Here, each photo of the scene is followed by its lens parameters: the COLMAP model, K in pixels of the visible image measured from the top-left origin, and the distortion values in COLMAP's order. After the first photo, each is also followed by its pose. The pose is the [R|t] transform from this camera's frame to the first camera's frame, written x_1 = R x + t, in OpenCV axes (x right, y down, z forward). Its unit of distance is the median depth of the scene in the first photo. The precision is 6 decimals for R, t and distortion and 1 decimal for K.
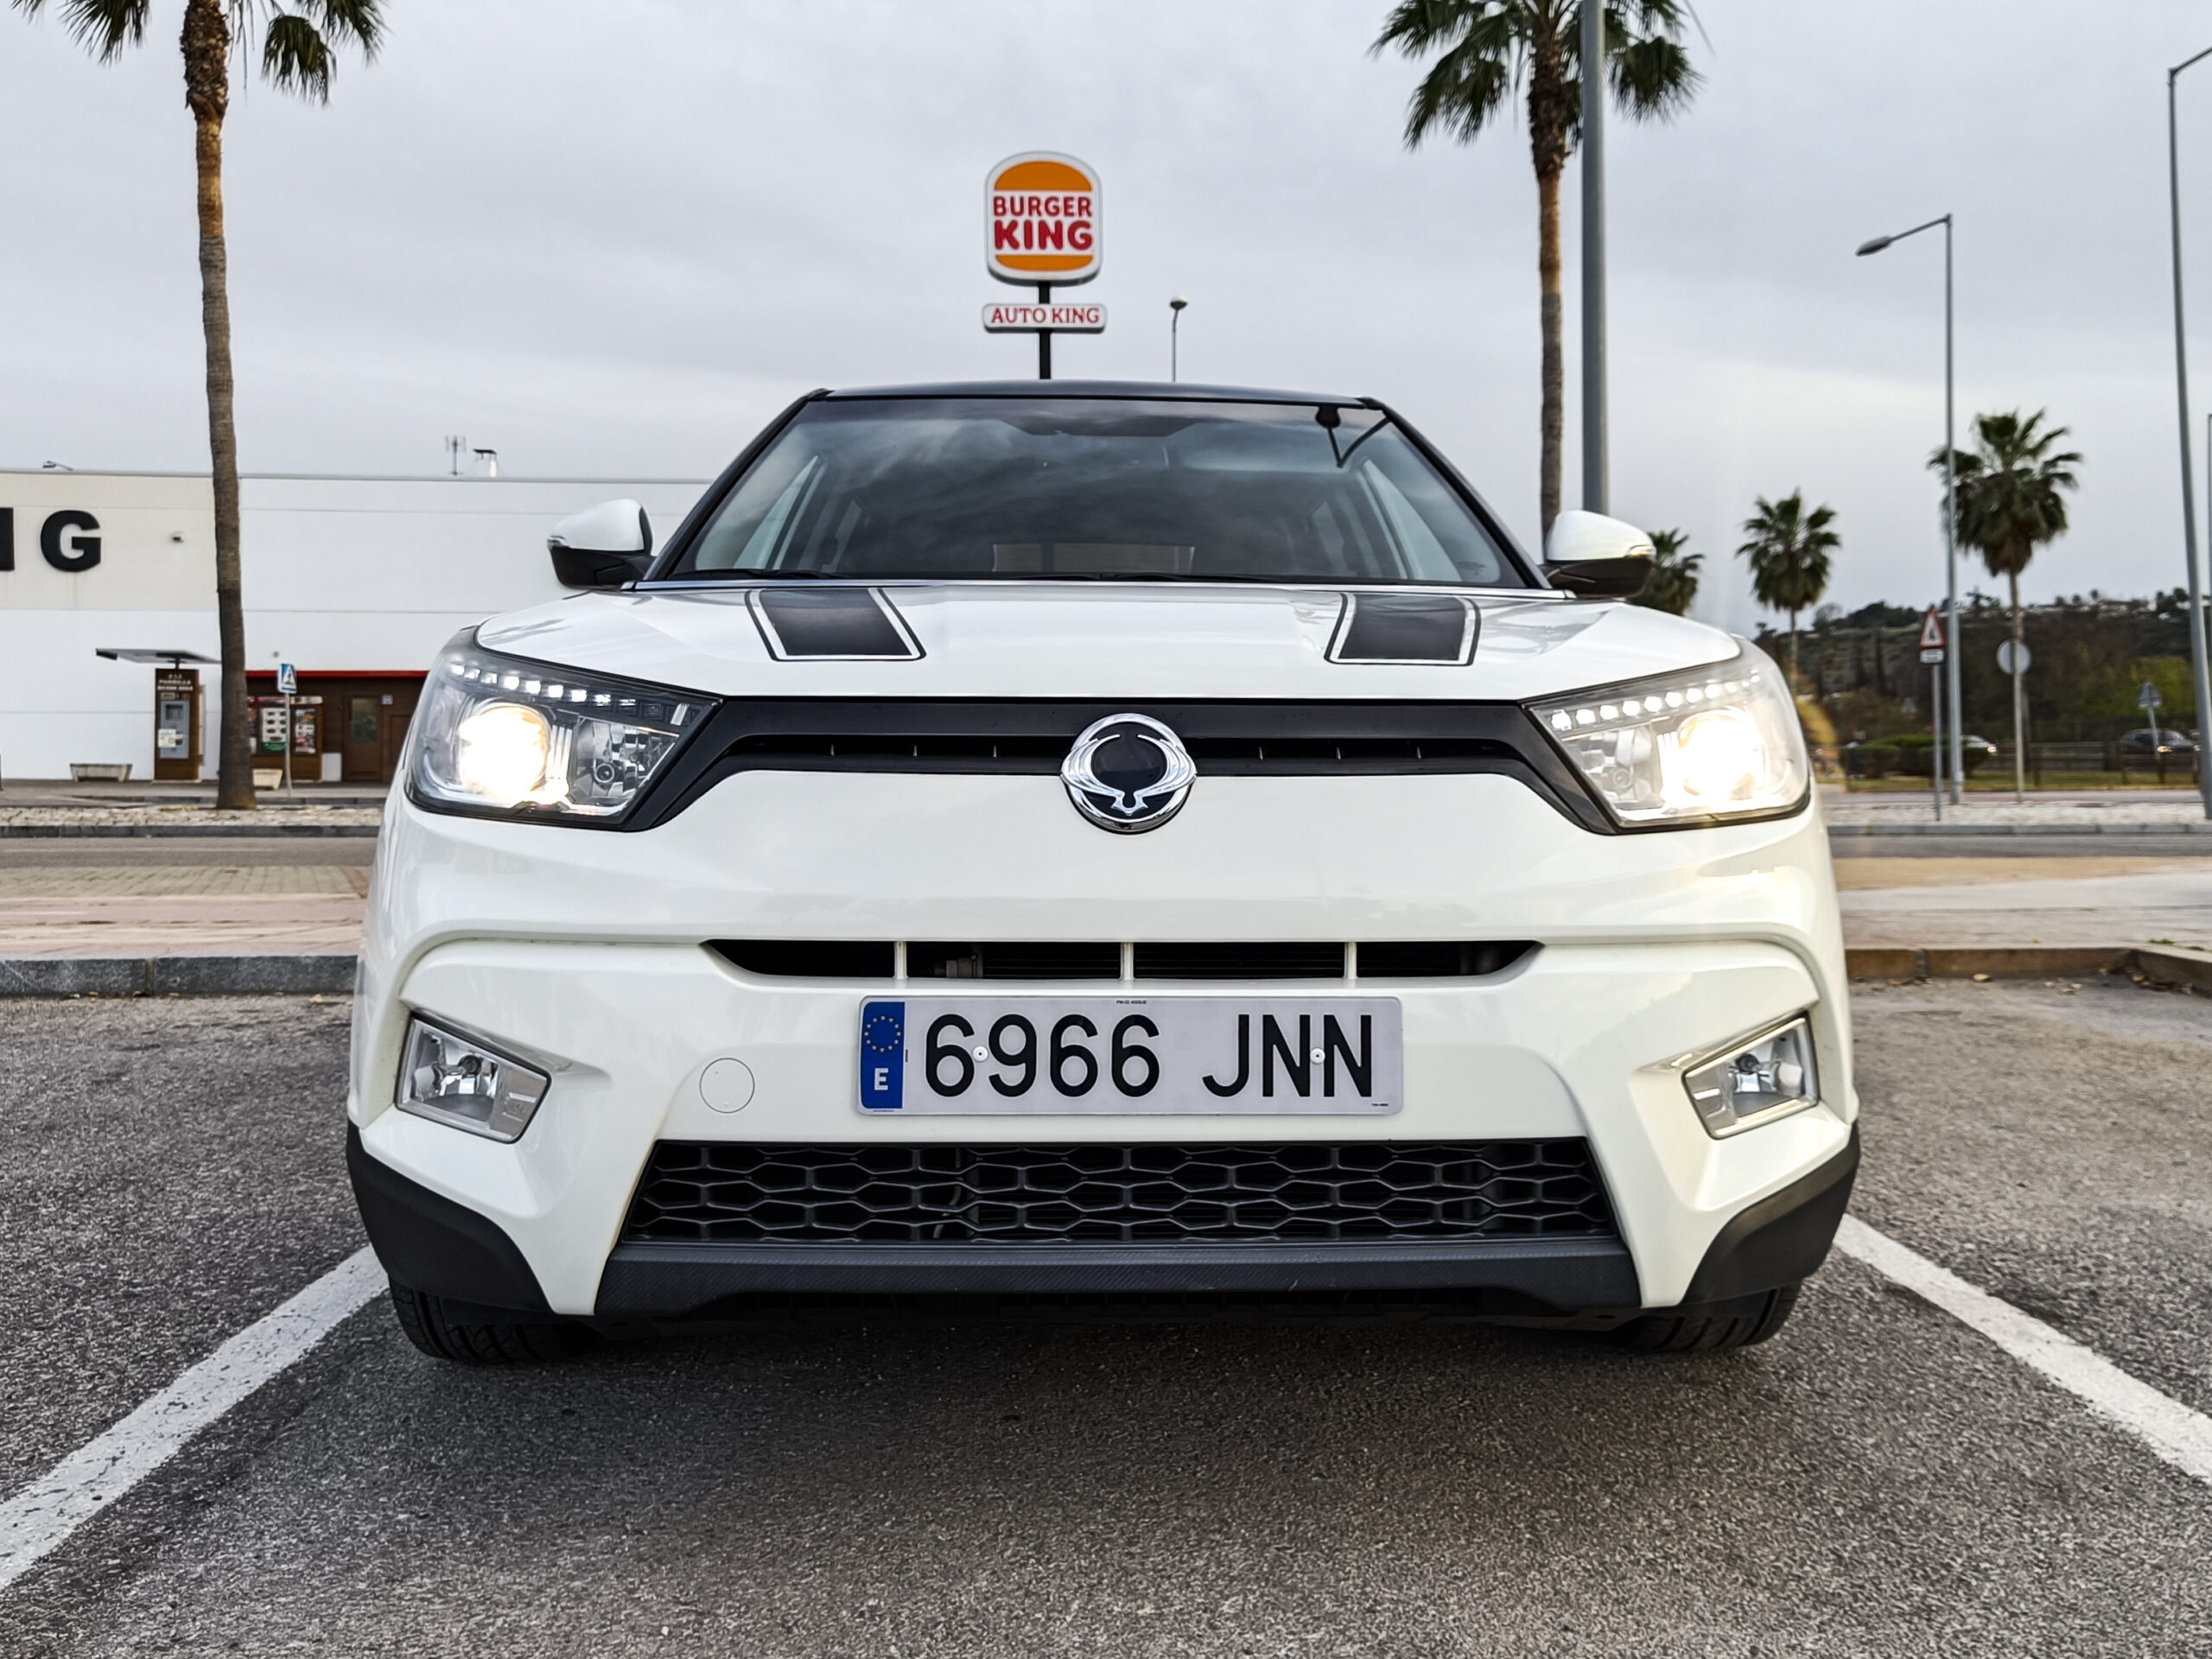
lens RADIAL K [[1847.7, 0, 1148.5], [0, 1847.7, 753.7], [0, 0, 1]] dist [0.122234, -0.017106]
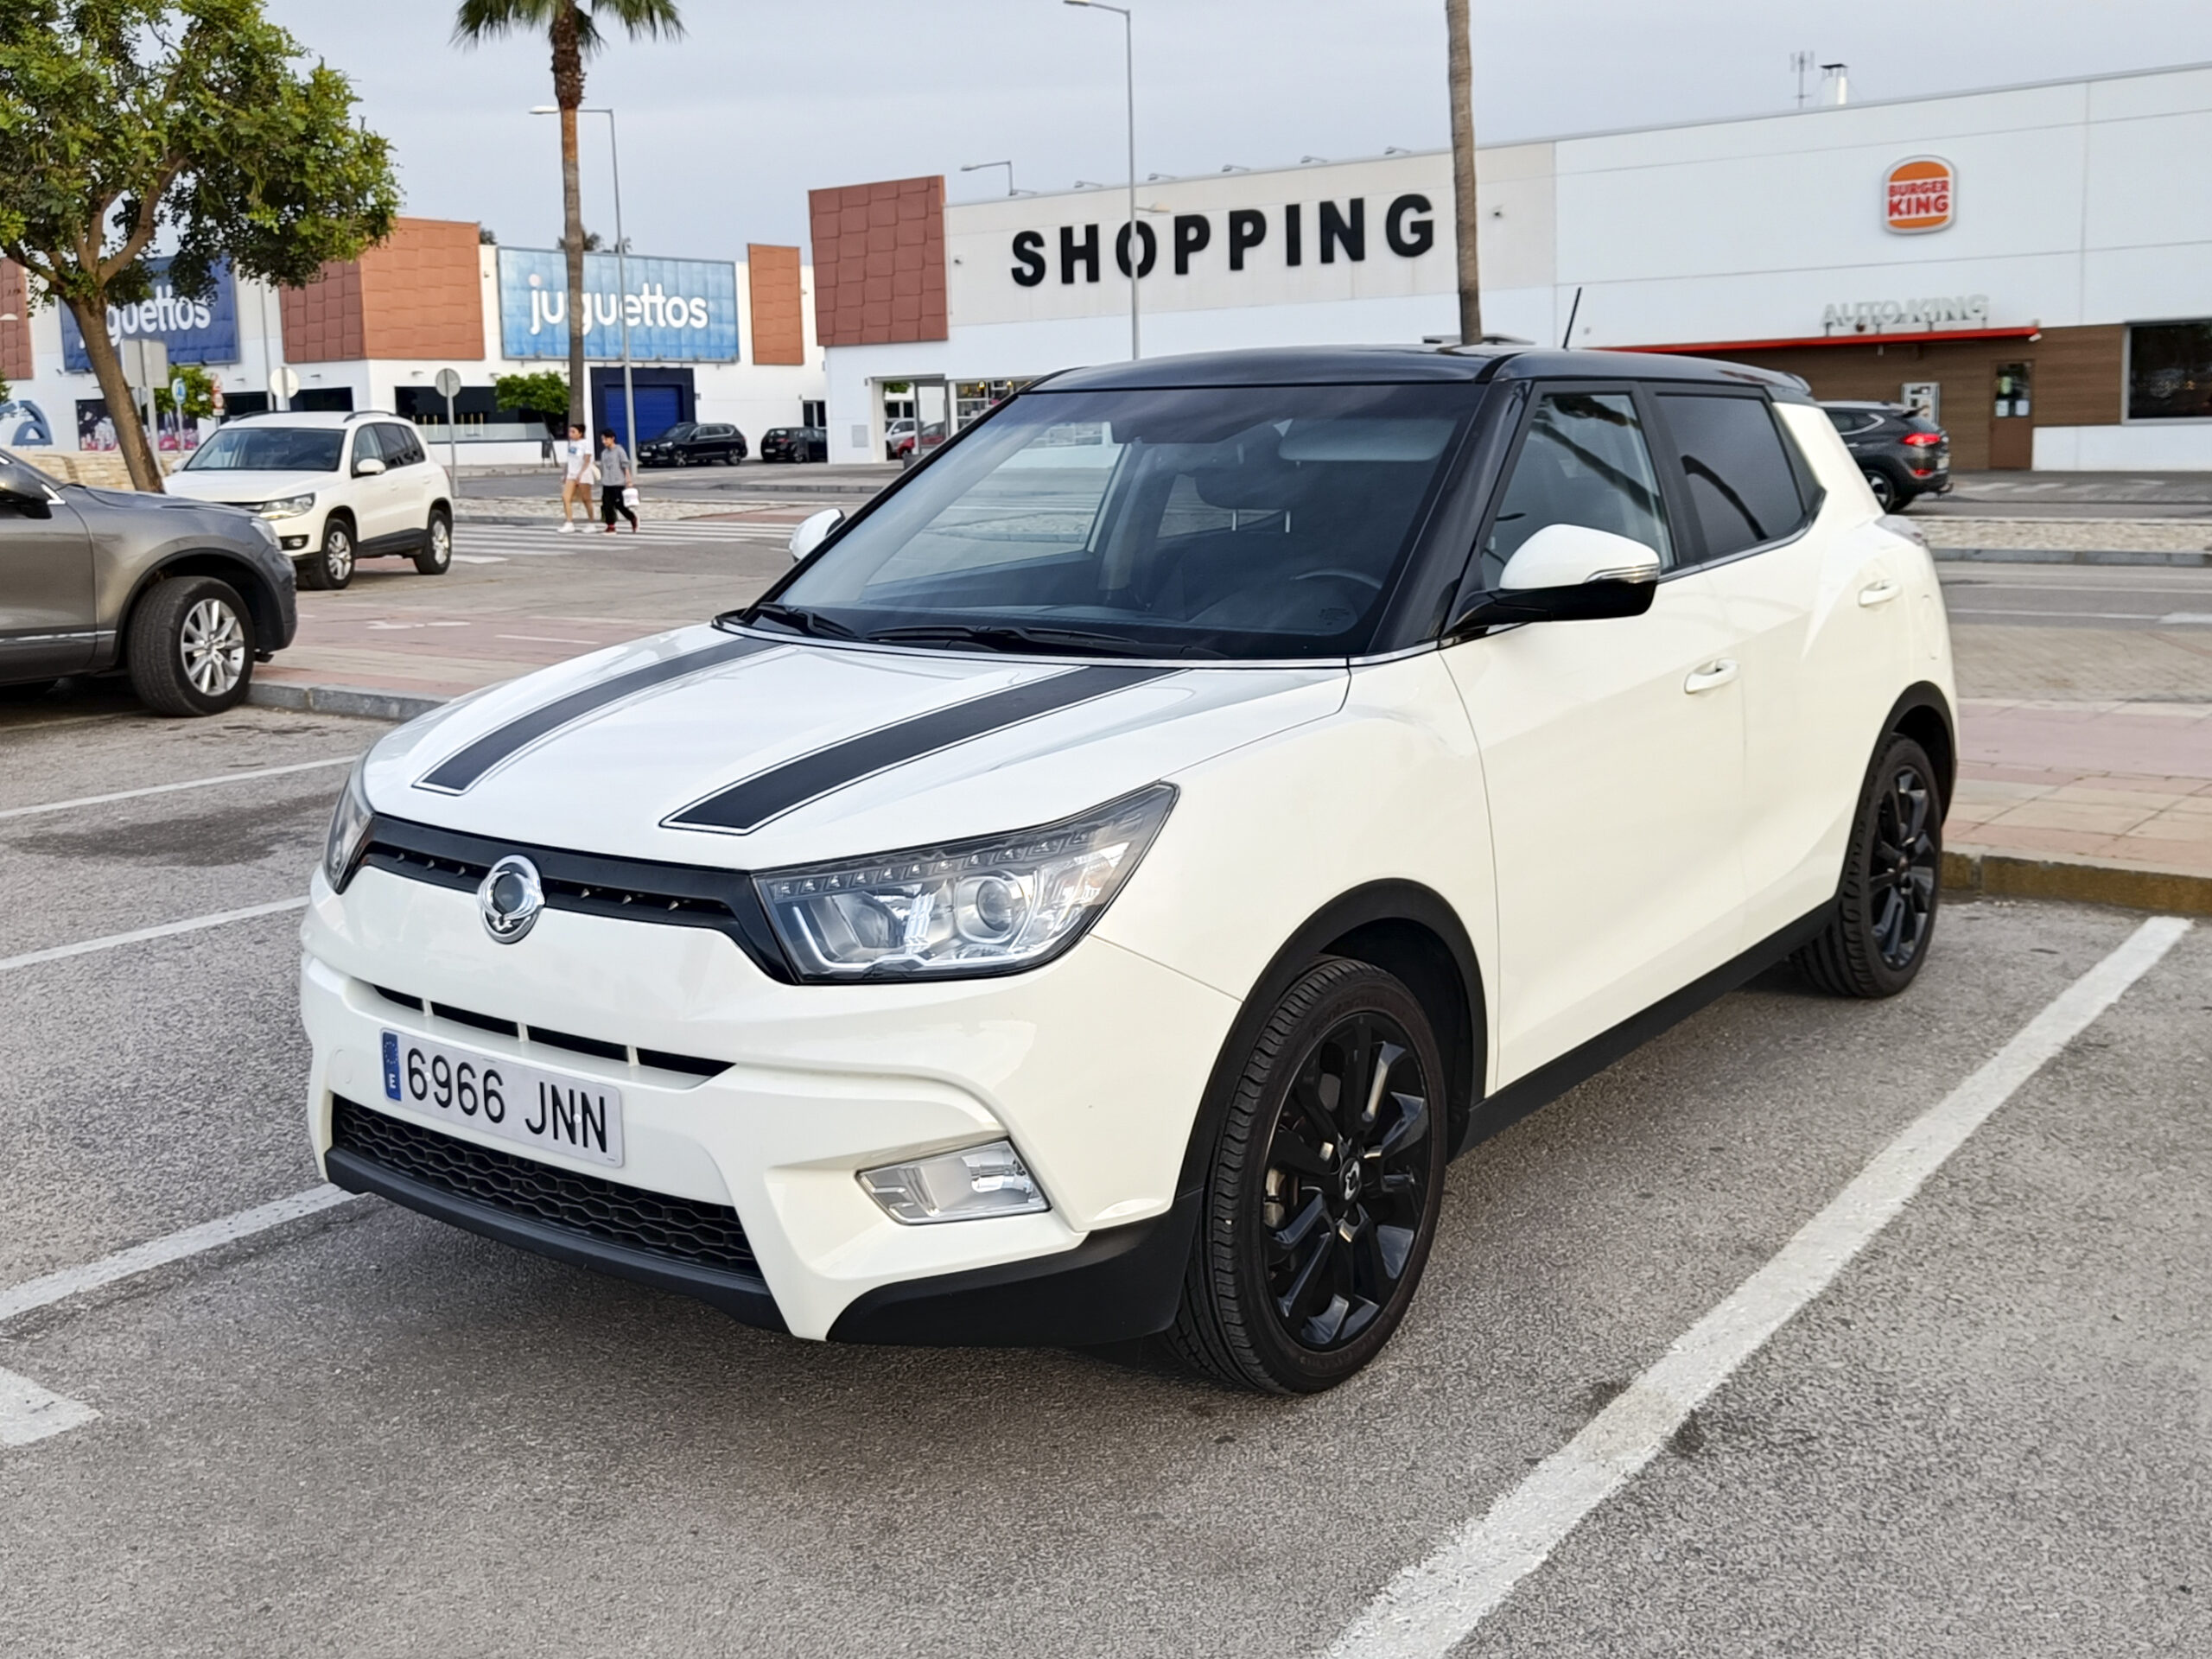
lens RADIAL K [[2159.3, 0, 1126.8], [0, 2159.3, 809.3], [0, 0, 1]] dist [0.026628, 0.000000]
pose [[0.780350, 0.097543, -0.617689, 1.116249], [0.016052, 0.984310, 0.175717, -0.277561], [0.625137, -0.147036, 0.766540, 0.028933]]
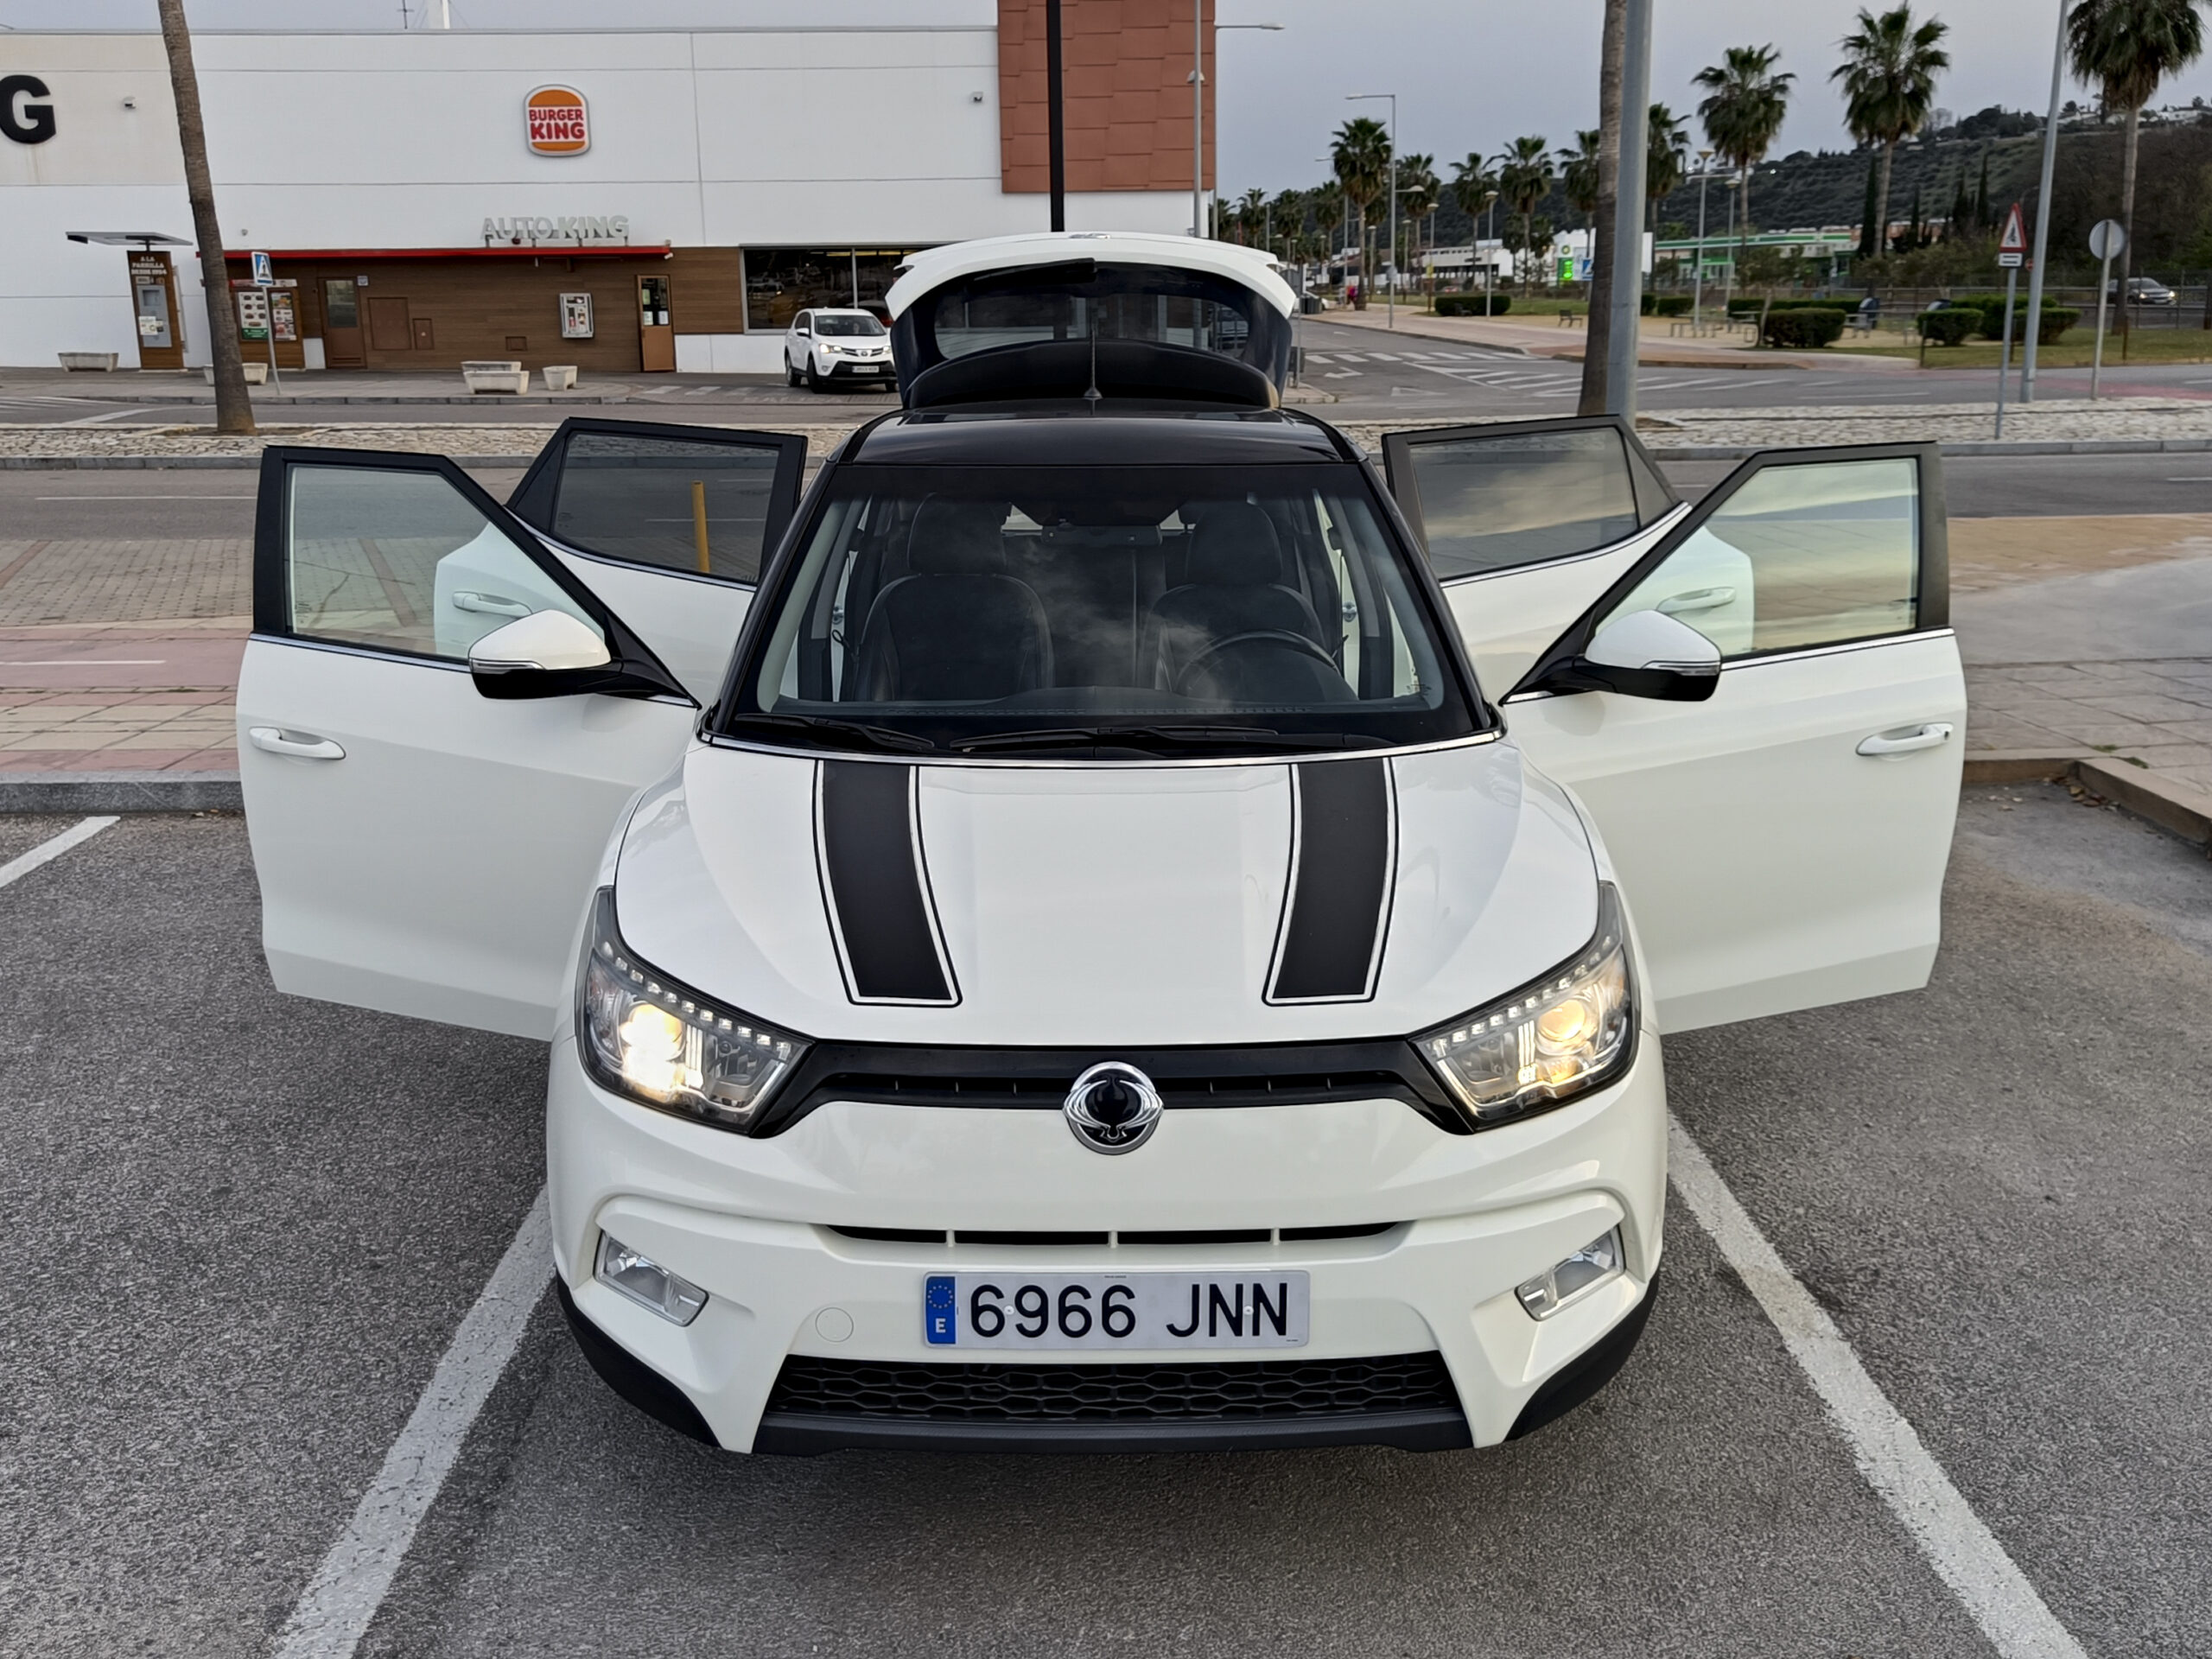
lens RADIAL K [[1955.7, 0, 1105.2], [0, 1955.7, 814.2], [0, 0, 1]] dist [0.013069, 0.061970]
pose [[0.999447, -0.000493, -0.033240, 0.025768], [0.008953, 0.966933, 0.254873, -0.462115], [0.032015, -0.255030, 0.966403, -0.275232]]
